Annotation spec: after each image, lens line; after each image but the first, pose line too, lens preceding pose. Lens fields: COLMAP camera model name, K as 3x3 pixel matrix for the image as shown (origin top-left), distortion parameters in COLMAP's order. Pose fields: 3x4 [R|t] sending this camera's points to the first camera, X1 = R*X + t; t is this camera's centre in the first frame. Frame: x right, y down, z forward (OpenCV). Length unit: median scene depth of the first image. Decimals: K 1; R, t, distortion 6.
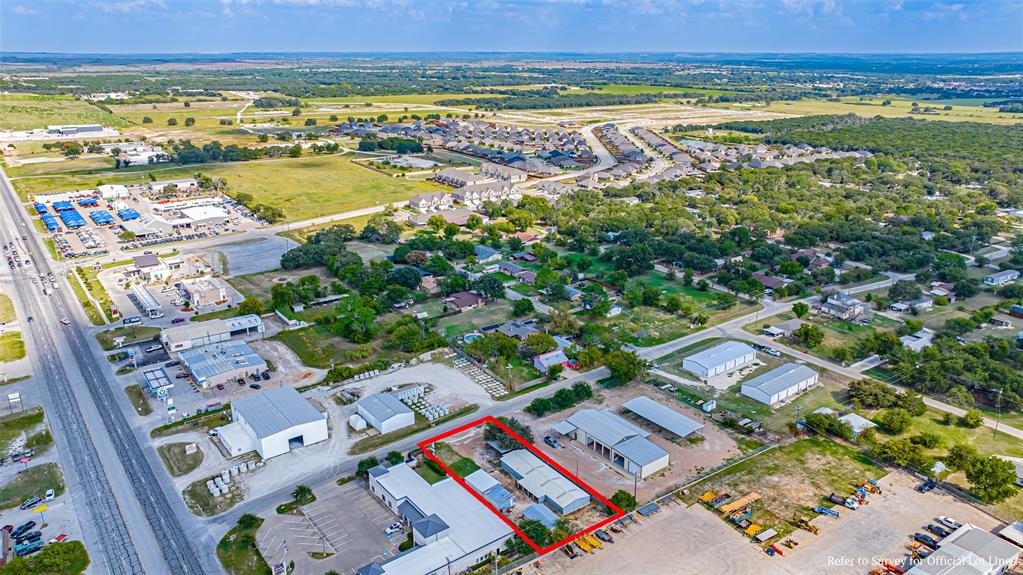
lens RADIAL K [[728.2, 0, 514.7], [0, 728.2, 258.8], [0, 0, 1]] dist [-0.017764, 0.001555]
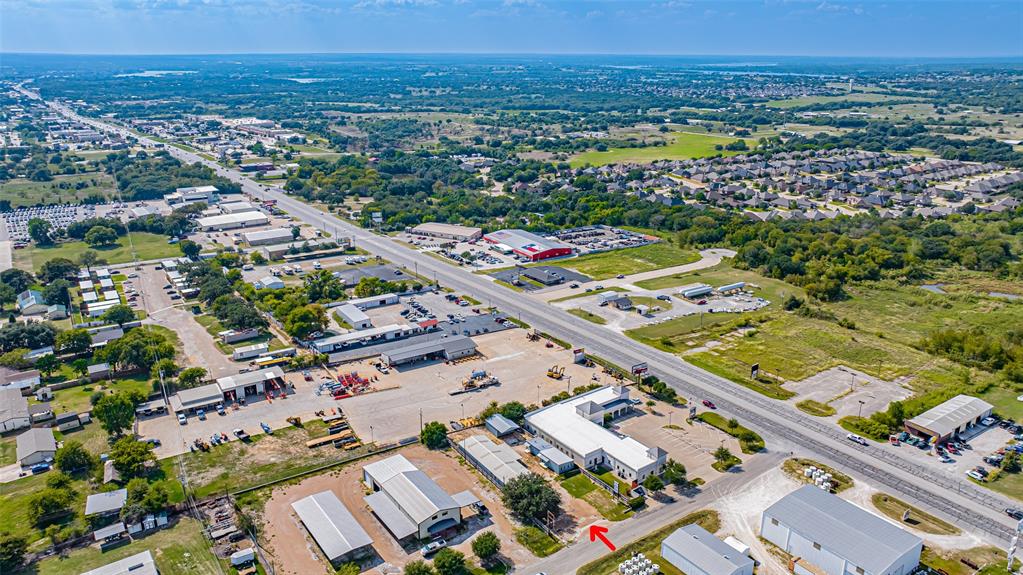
lens RADIAL K [[728.2, 0, 514.7], [0, 728.2, 258.8], [0, 0, 1]] dist [-0.017764, 0.001555]
pose [[-0.999624, -0.005976, 0.026766, -0.007985], [0.009139, 0.847593, 0.530568, -0.323641], [-0.025857, 0.530613, -0.847220, 1.143761]]
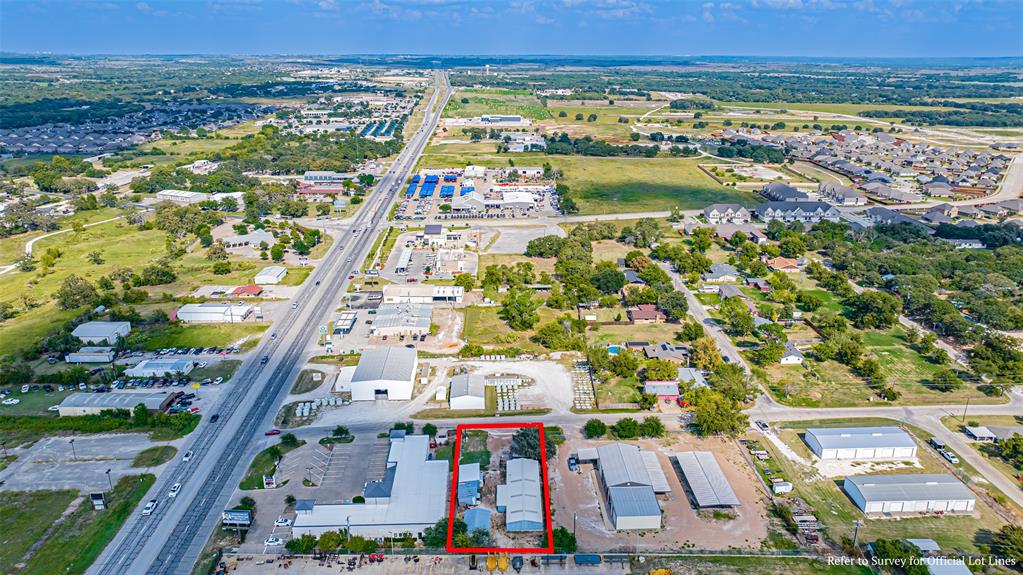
lens RADIAL K [[728.2, 0, 514.7], [0, 728.2, 258.8], [0, 0, 1]] dist [-0.017764, 0.001555]
pose [[0.818158, 0.160098, -0.552256, 0.345139], [-0.162672, 0.985665, 0.044746, -0.031946], [0.551503, 0.053228, 0.832473, 0.109561]]
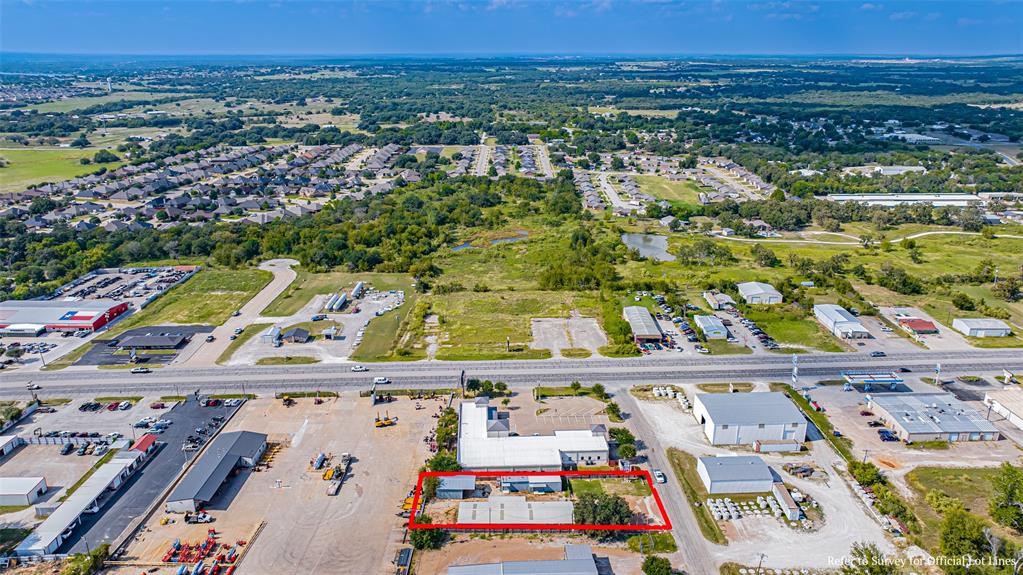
lens RADIAL K [[728.2, 0, 514.7], [0, 728.2, 258.8], [0, 0, 1]] dist [-0.017764, 0.001555]
pose [[-0.570567, 0.225582, -0.789662, 0.457472], [-0.231761, 0.878225, 0.418339, -0.239635], [0.787871, 0.421703, -0.448805, 0.847865]]
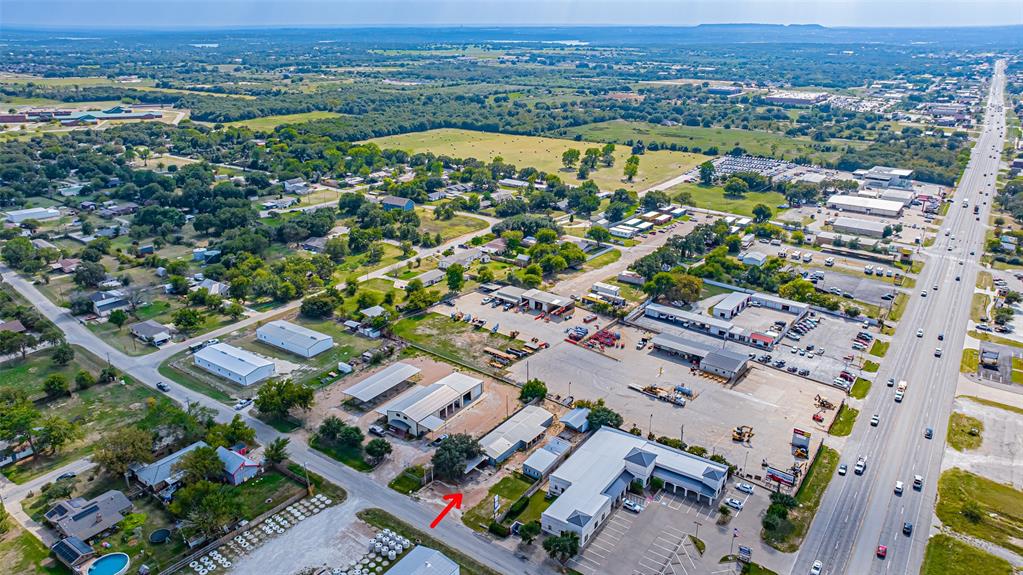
lens RADIAL K [[728.2, 0, 514.7], [0, 728.2, 258.8], [0, 0, 1]] dist [-0.017764, 0.001555]
pose [[-0.311480, -0.292521, 0.904108, -0.554298], [0.261616, 0.888273, 0.377528, -0.207883], [-0.913530, 0.354121, -0.200151, 0.745705]]
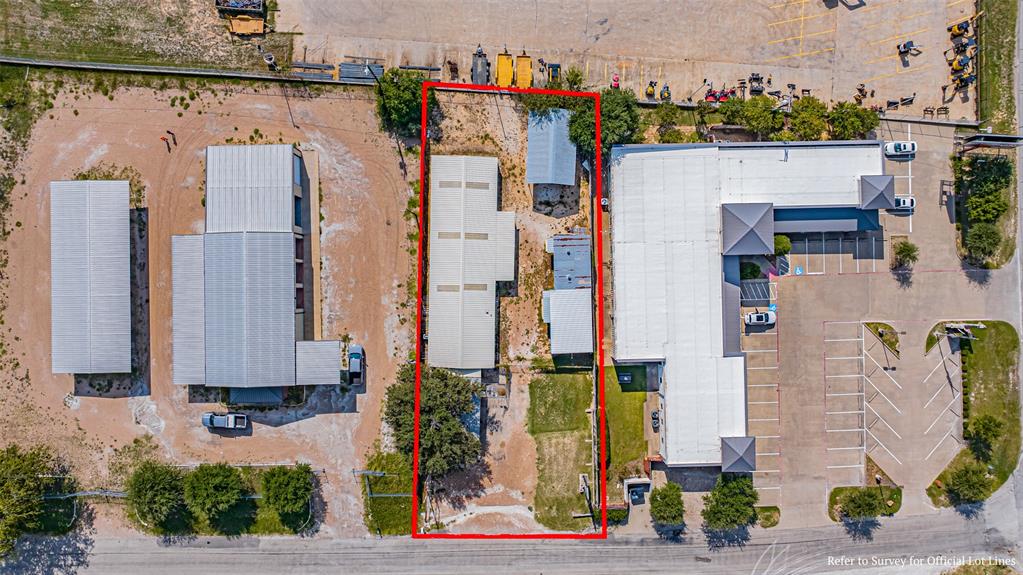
lens RADIAL K [[728.2, 0, 514.7], [0, 728.2, 258.8], [0, 0, 1]] dist [-0.017764, 0.001555]
pose [[-0.803148, -0.595775, 0.002301, 0.006727], [0.158721, -0.210243, 0.964679, -0.115194], [-0.574247, 0.775146, 0.263418, 0.564072]]
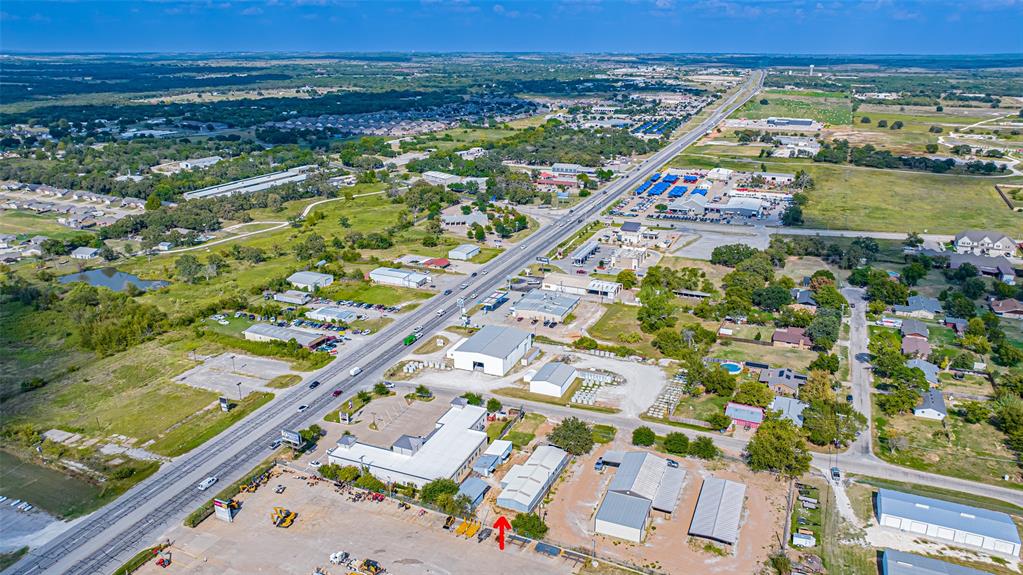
lens RADIAL K [[728.2, 0, 514.7], [0, 728.2, 258.8], [0, 0, 1]] dist [-0.017764, 0.001555]
pose [[0.497972, 0.240631, -0.833139, 0.528787], [-0.241764, 0.961163, 0.133104, -0.076998], [0.832811, 0.135141, 0.536808, 0.263290]]
